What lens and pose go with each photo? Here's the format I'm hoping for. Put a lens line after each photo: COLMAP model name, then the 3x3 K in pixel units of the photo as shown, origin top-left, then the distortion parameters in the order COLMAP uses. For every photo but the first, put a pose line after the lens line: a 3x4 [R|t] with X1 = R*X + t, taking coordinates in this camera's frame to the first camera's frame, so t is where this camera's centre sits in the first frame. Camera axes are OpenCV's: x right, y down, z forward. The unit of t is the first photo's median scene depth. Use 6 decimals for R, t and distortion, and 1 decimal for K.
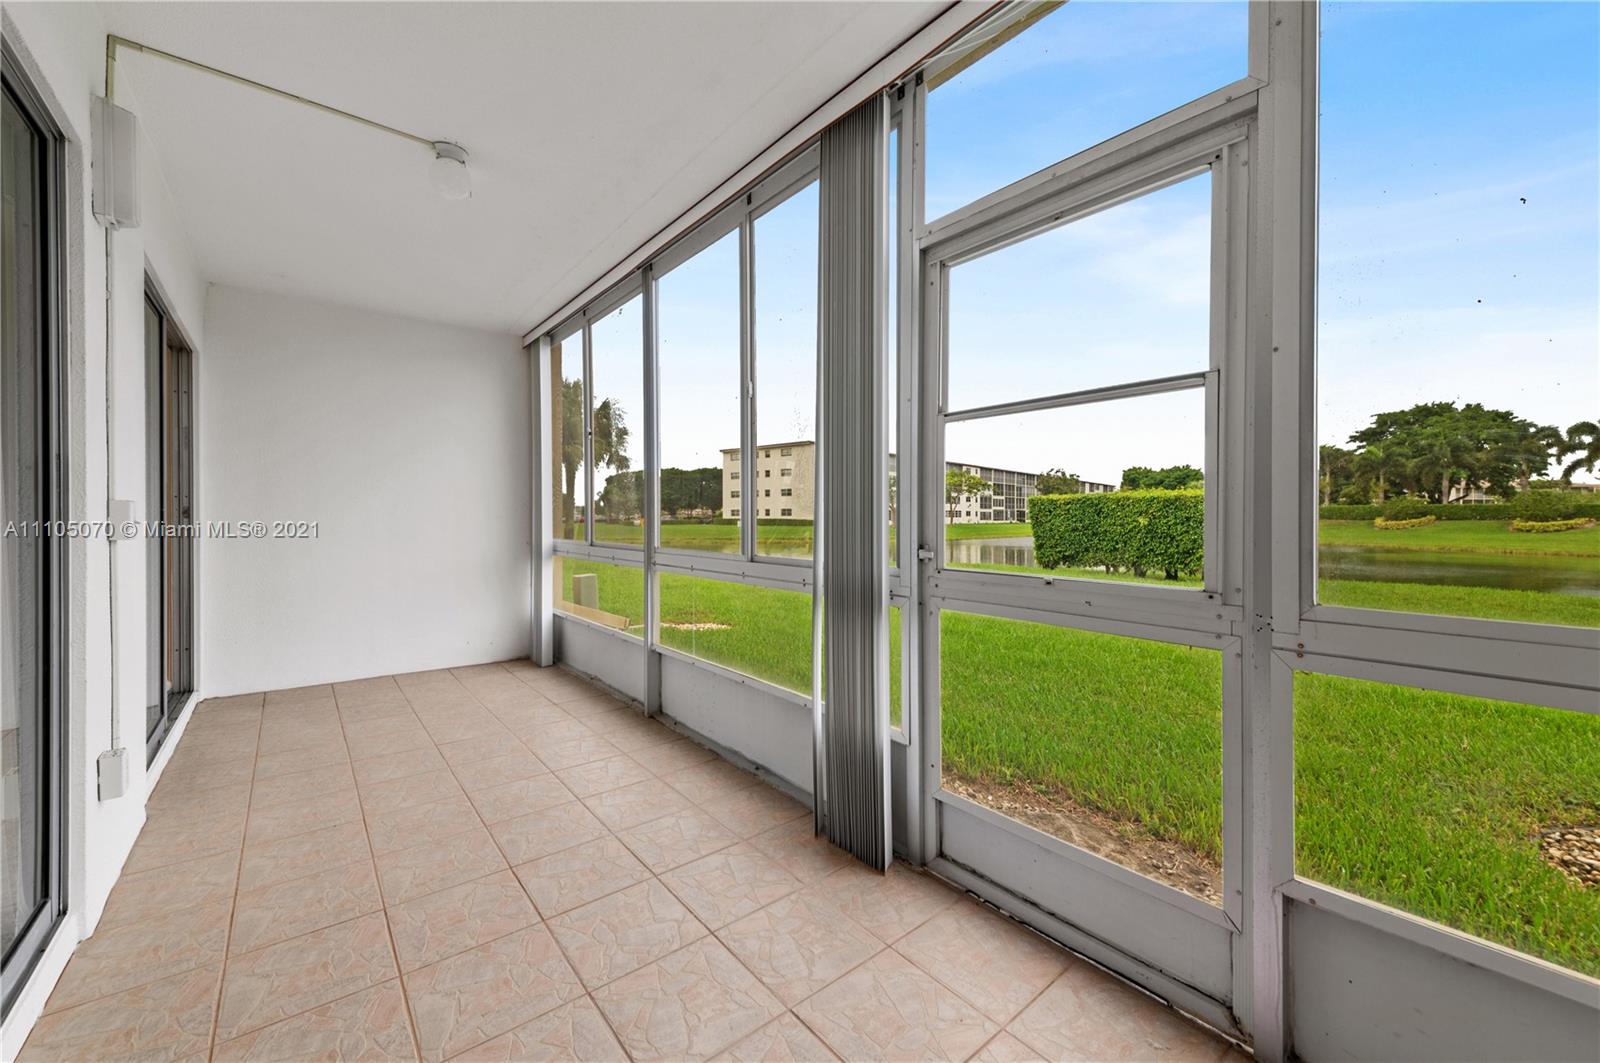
lens RADIAL K [[593.8, 0, 776.8], [0, 593.8, 517.8], [0, 0, 1]] dist [-0.023351, -0.001193]
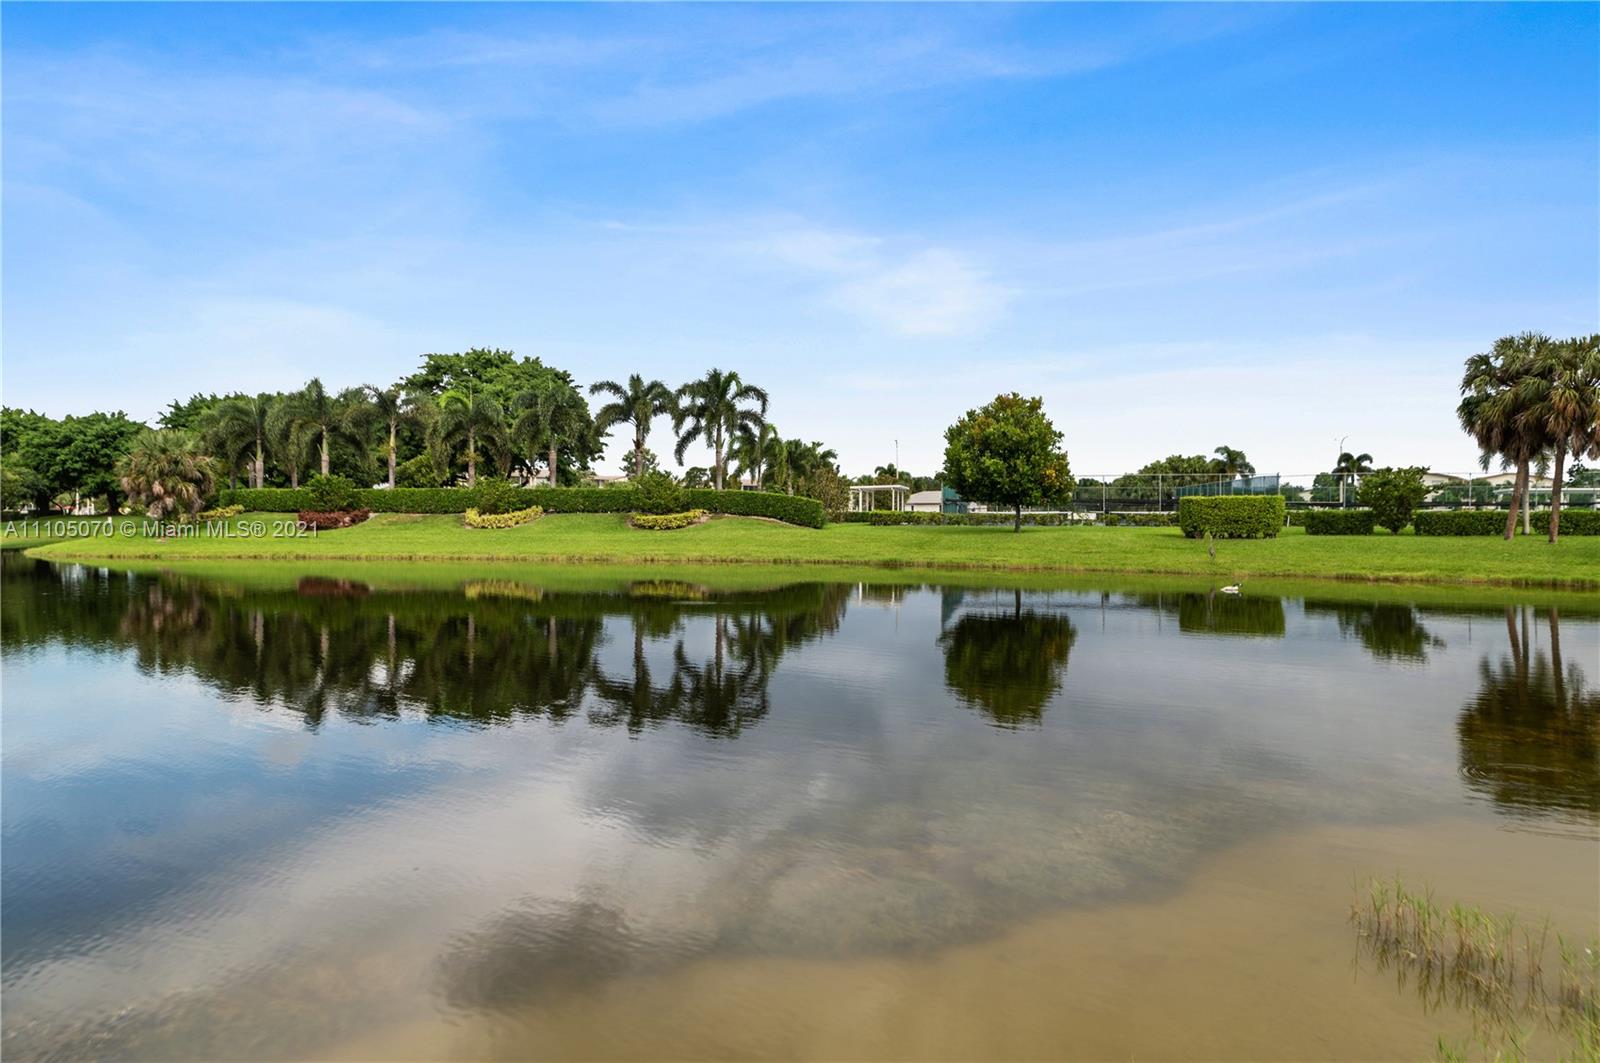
lens RADIAL K [[1035.0, 0, 804.8], [0, 1035.0, 516.0], [0, 0, 1]] dist [0.043529, -0.002726]
pose [[0.370160, 0.000785, 0.928968, 0.114527], [0.001852, 0.999997, -0.001583, 0.005869], [-0.928966, 0.002306, 0.370157, 0.183974]]
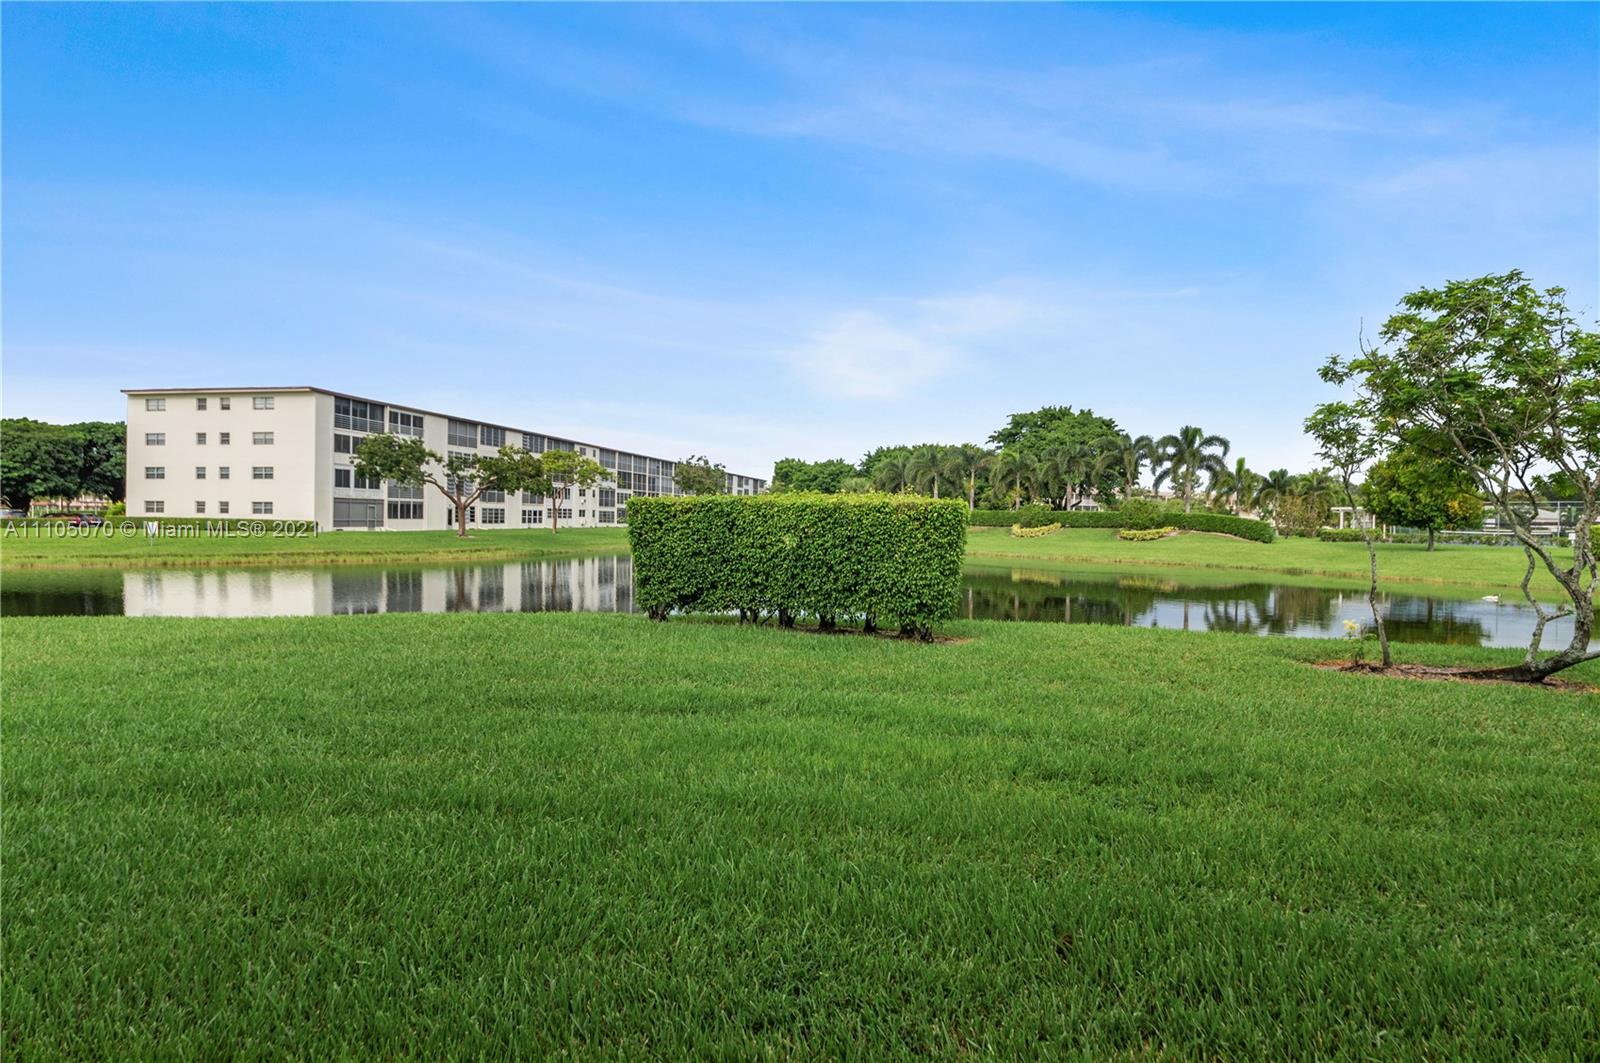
lens RADIAL K [[830.1, 0, 804.4], [0, 830.1, 521.4], [0, 0, 1]] dist [0.014468, -0.001173]
pose [[0.843357, 0.007371, 0.537302, 0.022174], [-0.010063, 0.999947, 0.002077, -0.002785], [-0.537259, -0.007158, 0.843387, 0.034190]]
